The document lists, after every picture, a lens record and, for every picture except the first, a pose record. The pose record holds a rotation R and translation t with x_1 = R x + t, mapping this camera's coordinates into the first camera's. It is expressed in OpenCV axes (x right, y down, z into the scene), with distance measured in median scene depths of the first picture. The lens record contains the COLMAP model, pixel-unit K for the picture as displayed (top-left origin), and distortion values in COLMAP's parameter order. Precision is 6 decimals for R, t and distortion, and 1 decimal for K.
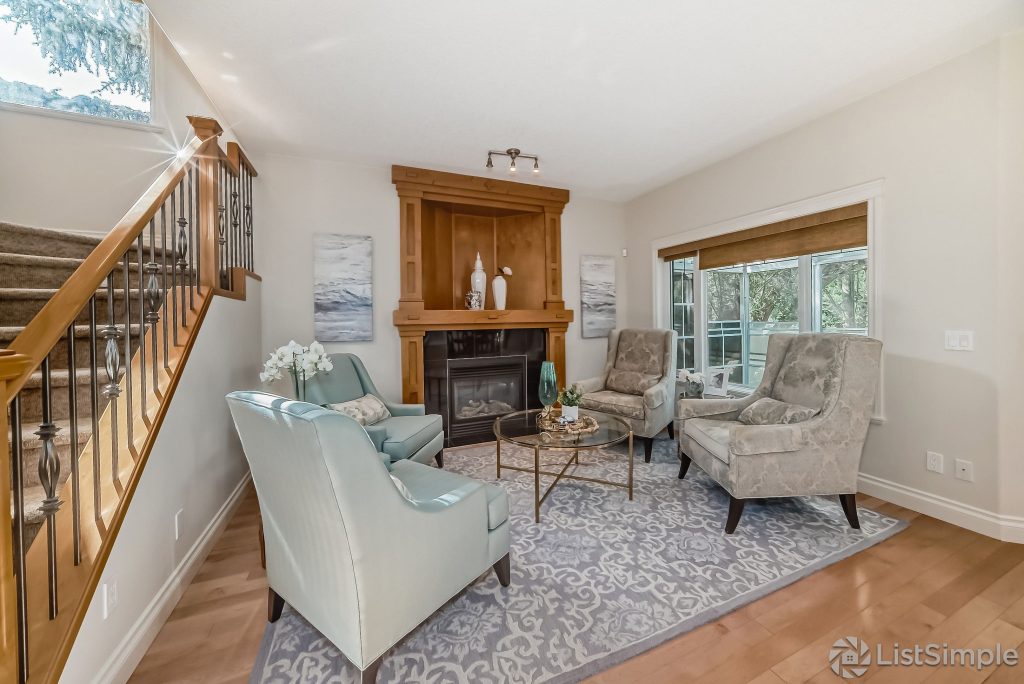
lens RADIAL K [[370.7, 0, 507.0], [0, 370.7, 321.9], [0, 0, 1]] dist [-0.013965, 0.002075]
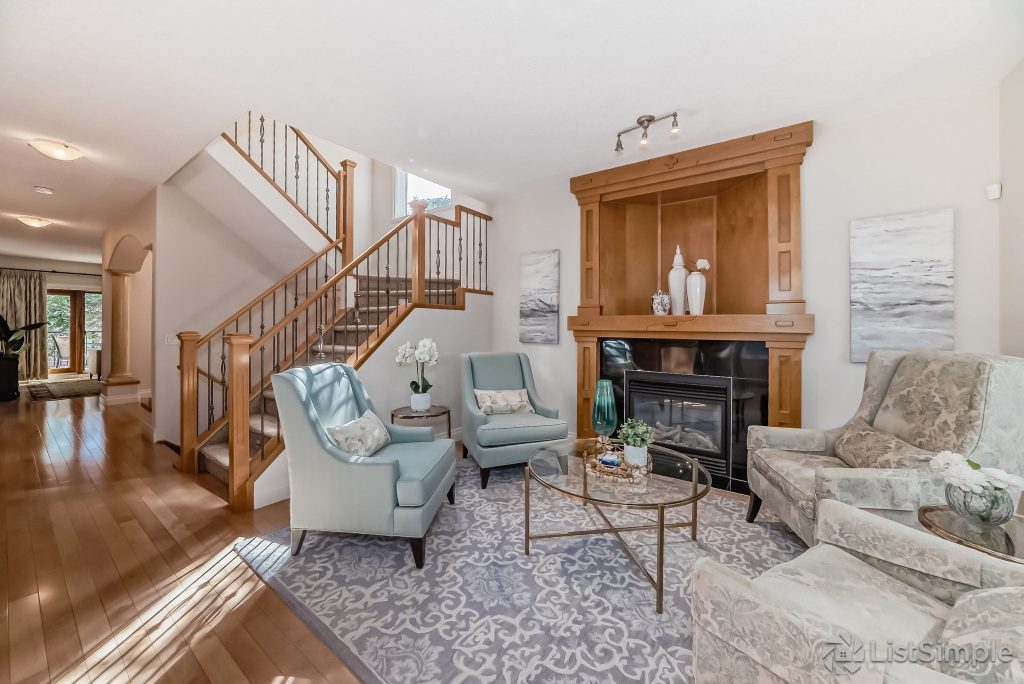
lens RADIAL K [[370.7, 0, 512.7], [0, 370.7, 324.1], [0, 0, 1]] dist [-0.013965, 0.002075]
pose [[0.527970, 0.015092, -0.849129, 0.511793], [-0.018343, 0.999811, 0.006365, -0.012574], [0.849065, 0.012215, 0.528147, 0.307497]]
